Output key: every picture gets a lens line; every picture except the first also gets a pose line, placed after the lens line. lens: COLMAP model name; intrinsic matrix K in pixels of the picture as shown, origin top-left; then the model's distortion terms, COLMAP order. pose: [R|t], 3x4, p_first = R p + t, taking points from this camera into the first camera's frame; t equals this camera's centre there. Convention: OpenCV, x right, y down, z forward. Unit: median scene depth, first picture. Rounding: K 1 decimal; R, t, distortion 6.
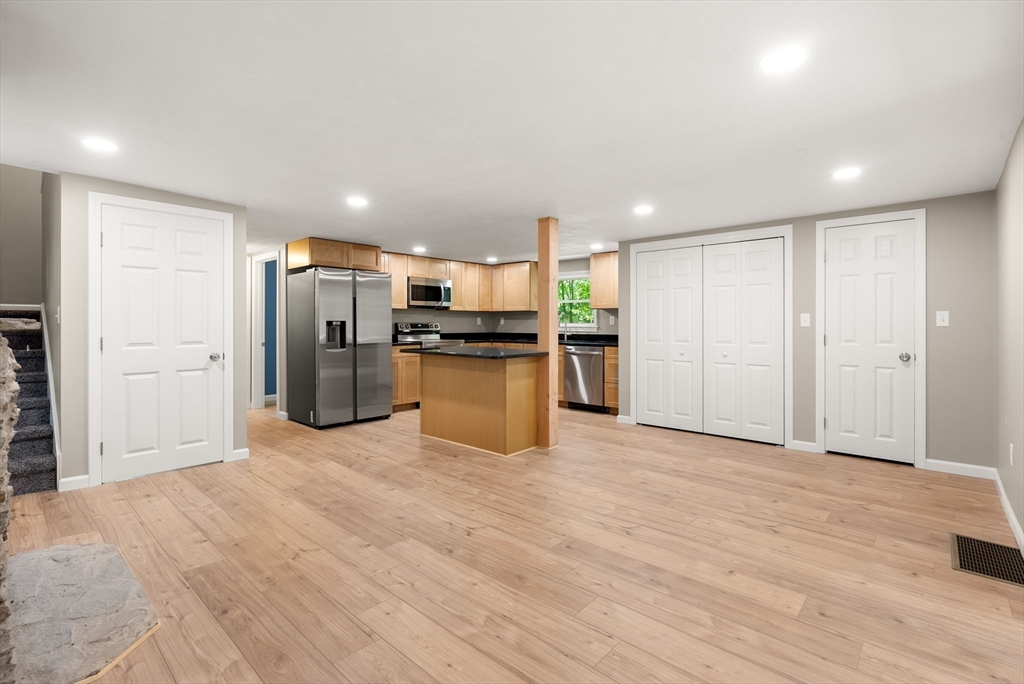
lens RADIAL K [[469.0, 0, 509.2], [0, 469.0, 326.6], [0, 0, 1]] dist [-0.006133, 0.001333]
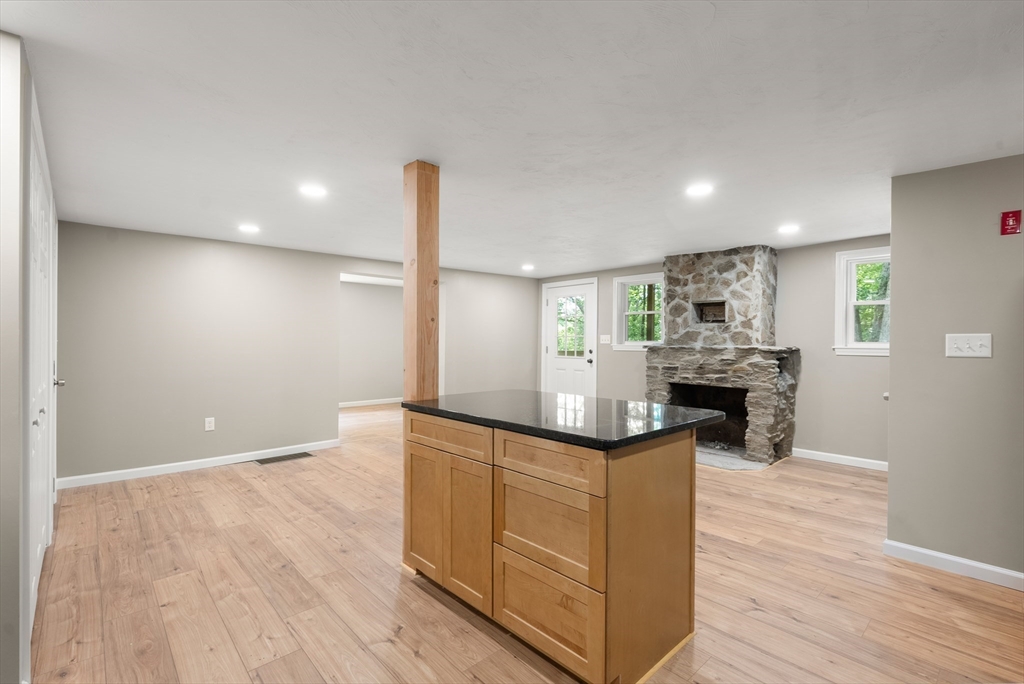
lens RADIAL K [[469.0, 0, 515.0], [0, 469.0, 344.4], [0, 0, 1]] dist [-0.006133, 0.001333]
pose [[-0.997113, -0.007668, 0.075547, -0.085241], [-0.006830, 0.999912, 0.011345, -0.023335], [-0.075628, 0.010796, -0.997078, 1.793147]]
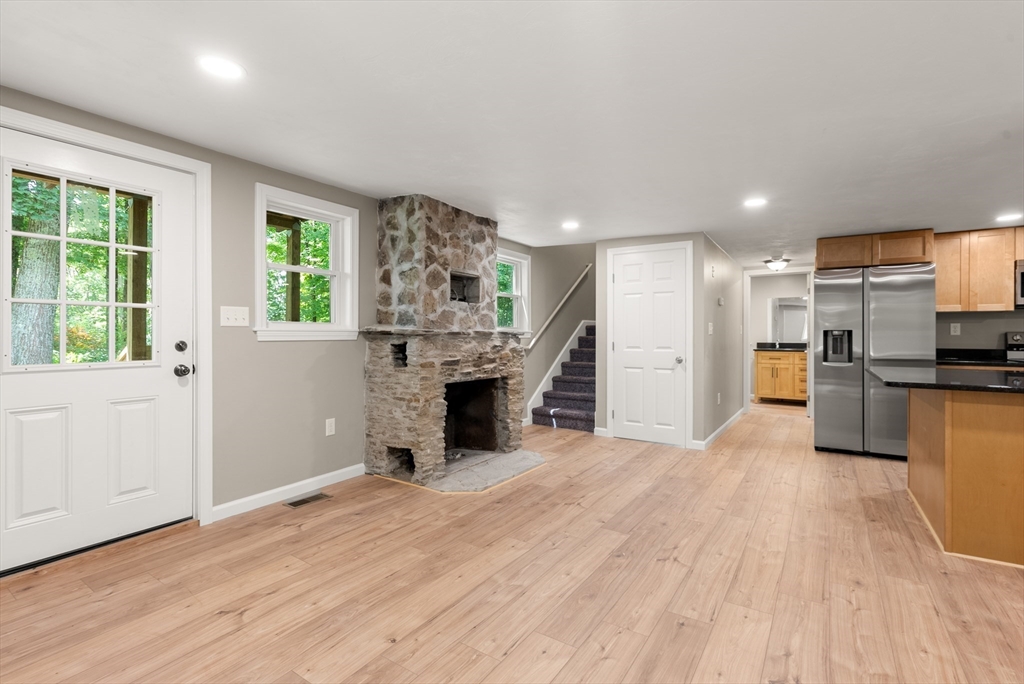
lens RADIAL K [[469.0, 0, 522.9], [0, 469.0, 334.4], [0, 0, 1]] dist [-0.006133, 0.001333]
pose [[0.167951, -0.000393, -0.985795, 0.524192], [-0.007250, 0.999972, -0.001634, 0.002061], [0.985769, 0.007421, 0.167944, 0.387897]]
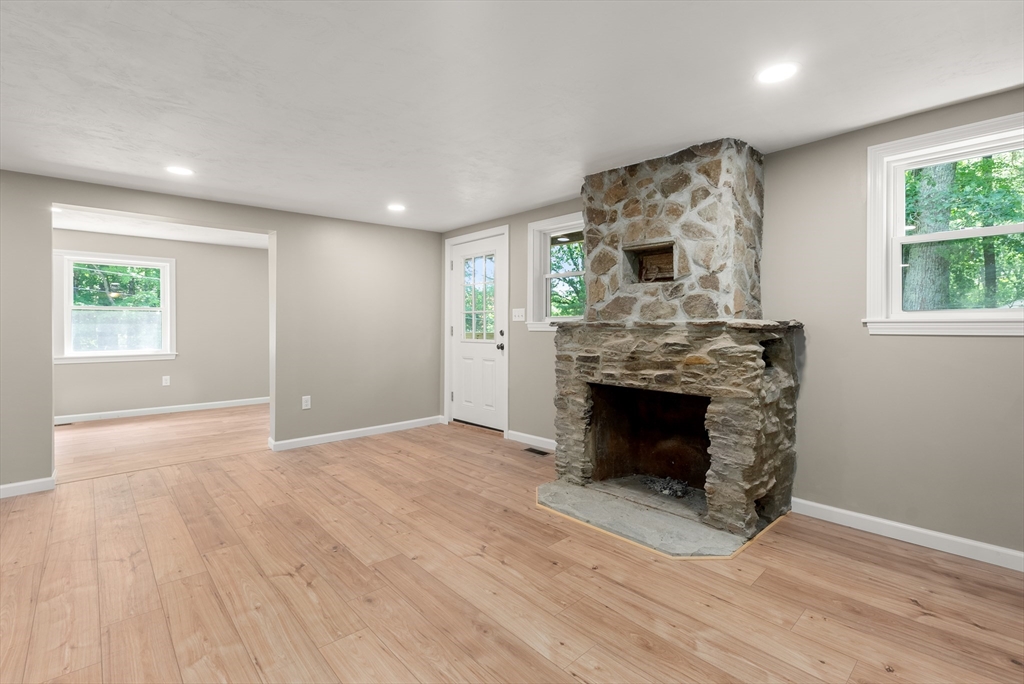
lens RADIAL K [[469.0, 0, 515.6], [0, 469.0, 330.0], [0, 0, 1]] dist [-0.006133, 0.001333]
pose [[-0.996544, -0.000543, 0.083059, -0.374276], [0.000733, 0.999882, 0.015325, -0.004832], [-0.083058, 0.015333, -0.996427, 1.230622]]
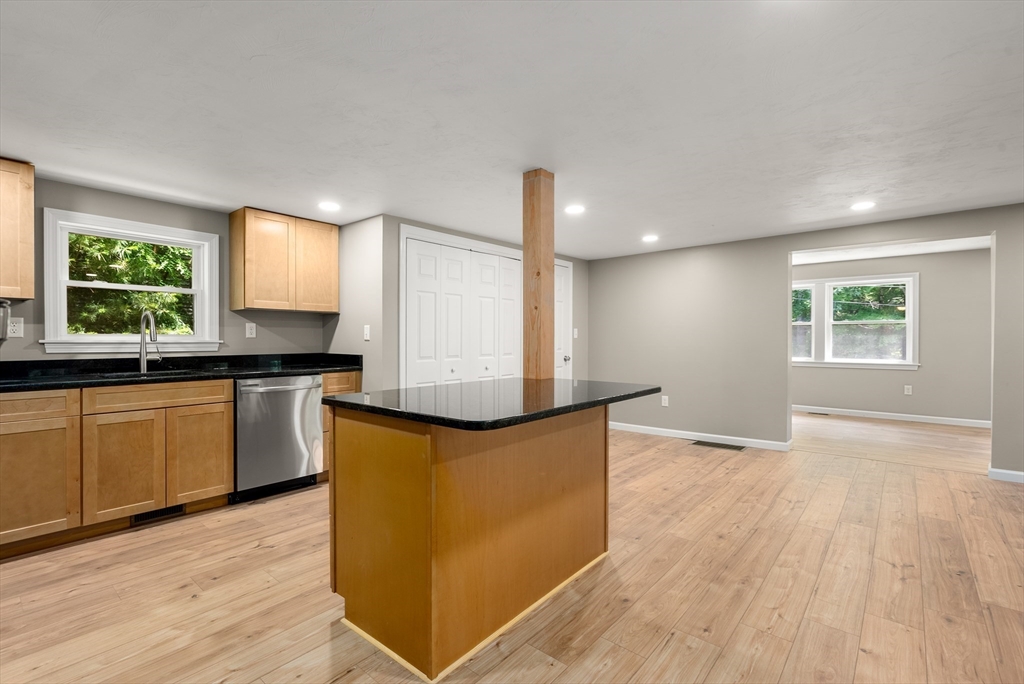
lens RADIAL K [[469.0, 0, 512.8], [0, 469.0, 341.2], [0, 0, 1]] dist [-0.006133, 0.001333]
pose [[-0.043390, -0.008295, 0.999024, -0.647196], [0.005710, 0.999947, 0.008550, -0.004401], [-0.999042, 0.006075, -0.043341, 1.221787]]
